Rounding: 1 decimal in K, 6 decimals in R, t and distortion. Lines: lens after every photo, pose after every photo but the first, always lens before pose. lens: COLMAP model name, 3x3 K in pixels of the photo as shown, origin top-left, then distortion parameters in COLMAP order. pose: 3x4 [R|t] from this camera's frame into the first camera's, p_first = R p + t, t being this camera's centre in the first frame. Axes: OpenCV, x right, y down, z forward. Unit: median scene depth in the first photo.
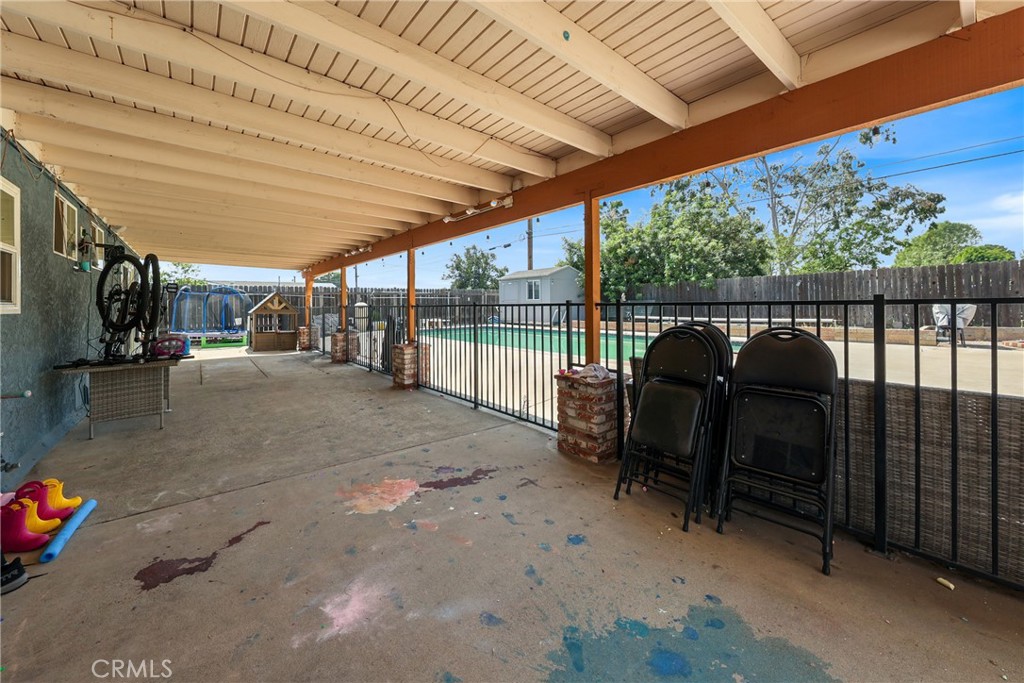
lens RADIAL K [[376.0, 0, 526.3], [0, 376.0, 303.4], [0, 0, 1]] dist [-0.000947, 0.001176]
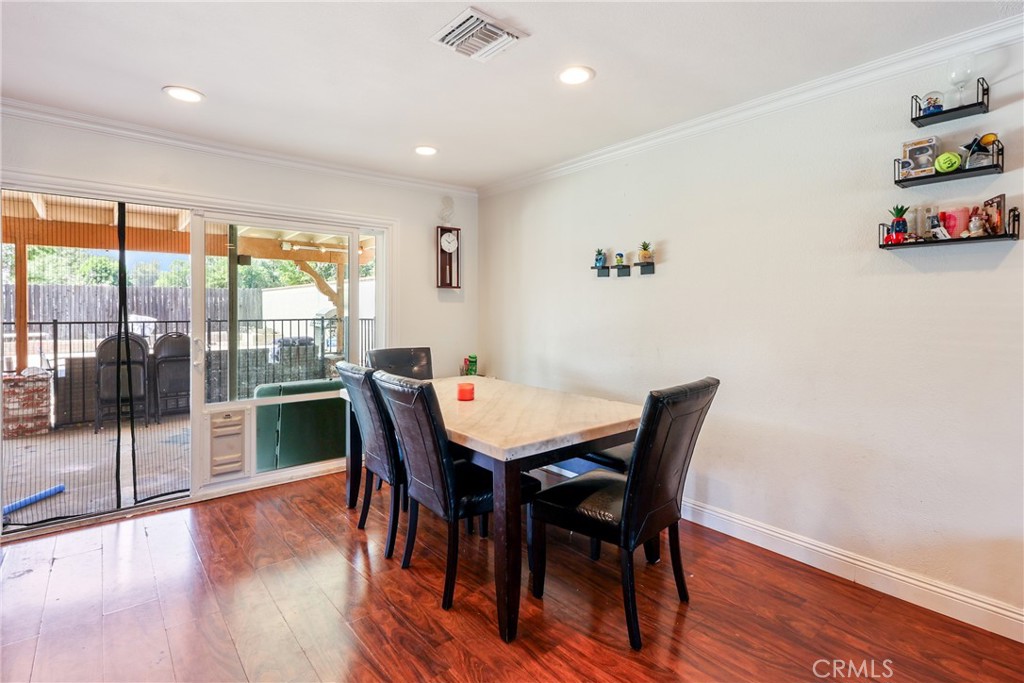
lens RADIAL K [[484.6, 0, 535.1], [0, 484.6, 311.9], [0, 0, 1]] dist [-0.005113, 0.000135]
pose [[-0.056984, 0.008951, 0.998335, -1.682838], [-0.003826, 0.999951, -0.009184, -0.029331], [-0.998368, -0.004343, -0.056947, -0.727783]]
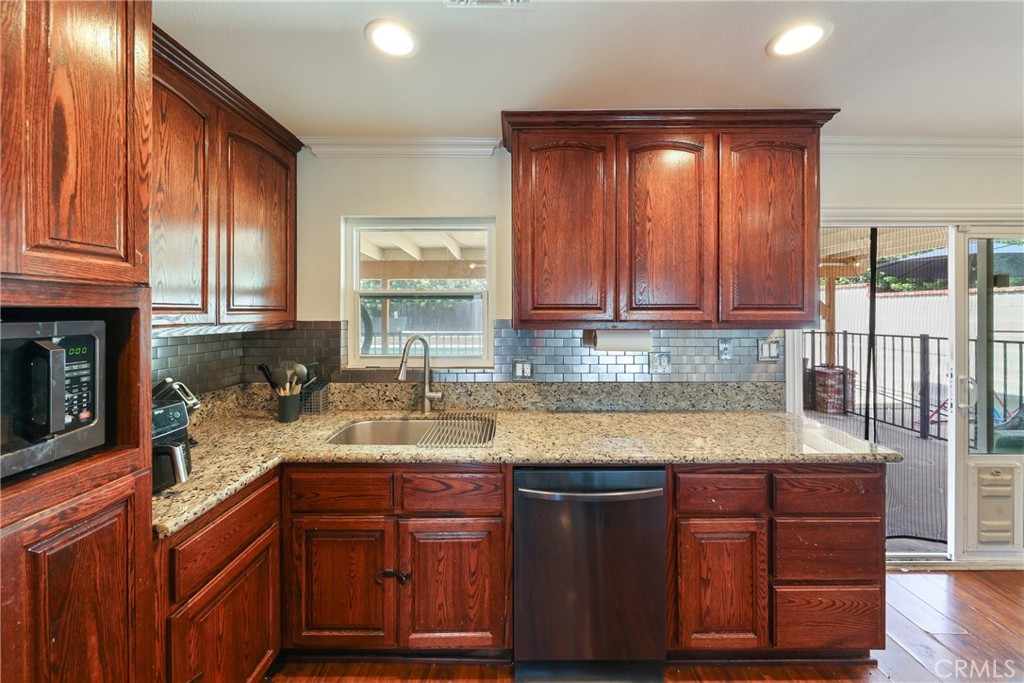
lens RADIAL K [[376.0, 0, 513.1], [0, 376.0, 312.1], [0, 0, 1]] dist [-0.000947, 0.001176]
pose [[0.620648, 0.013182, 0.783979, -1.652879], [-0.011754, 0.999903, -0.007507, -0.086651], [-0.784001, -0.004555, 0.620742, 0.244077]]
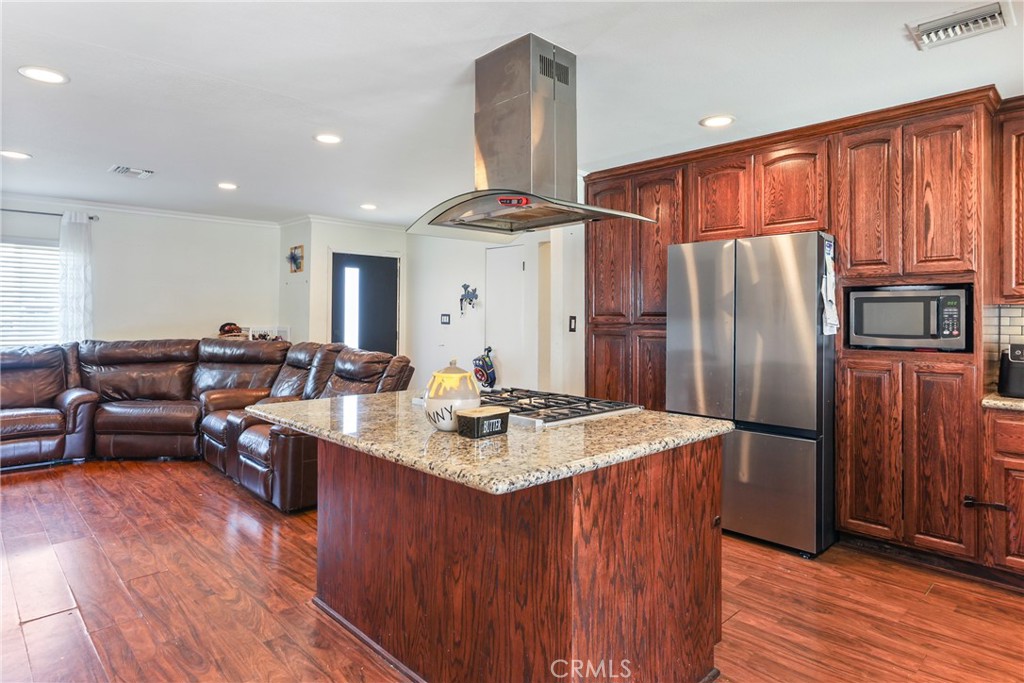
lens RADIAL K [[584.2, 0, 509.0], [0, 584.2, 315.6], [0, 0, 1]] dist [0.001599, 0.003075]
pose [[0.087791, 0.013785, -0.996044, -0.663161], [-0.006134, 0.999893, 0.013298, -0.040612], [0.996120, 0.004943, 0.087866, -0.176368]]
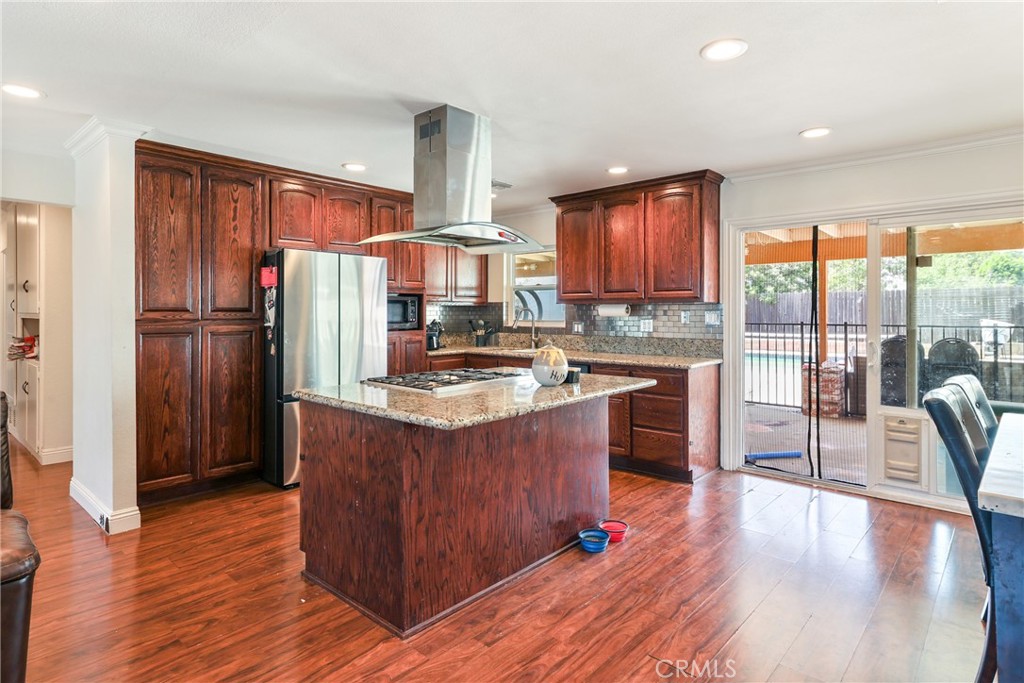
lens RADIAL K [[564.0, 0, 514.3], [0, 564.0, 313.2], [0, 0, 1]] dist [0.005290, 0.001005]
pose [[0.985790, 0.015301, 0.167281, -1.613058], [-0.015956, 0.999869, 0.002572, -0.033385], [-0.167220, -0.005204, 0.985906, -1.224985]]
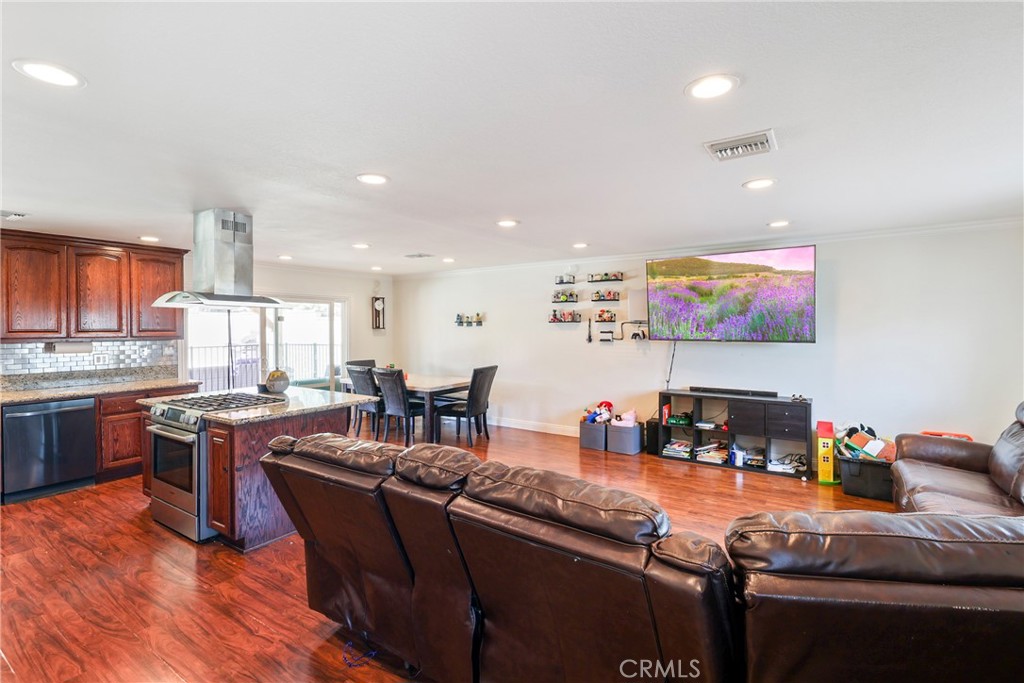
lens RADIAL K [[455.6, 0, 535.6], [0, 455.6, 332.5], [0, 0, 1]] dist [-0.013514, 0.000176]
pose [[-0.351481, 0.006234, 0.936174, -3.052703], [0.004904, 0.999976, -0.004817, -0.080880], [-0.936182, 0.002898, -0.351504, -0.458274]]
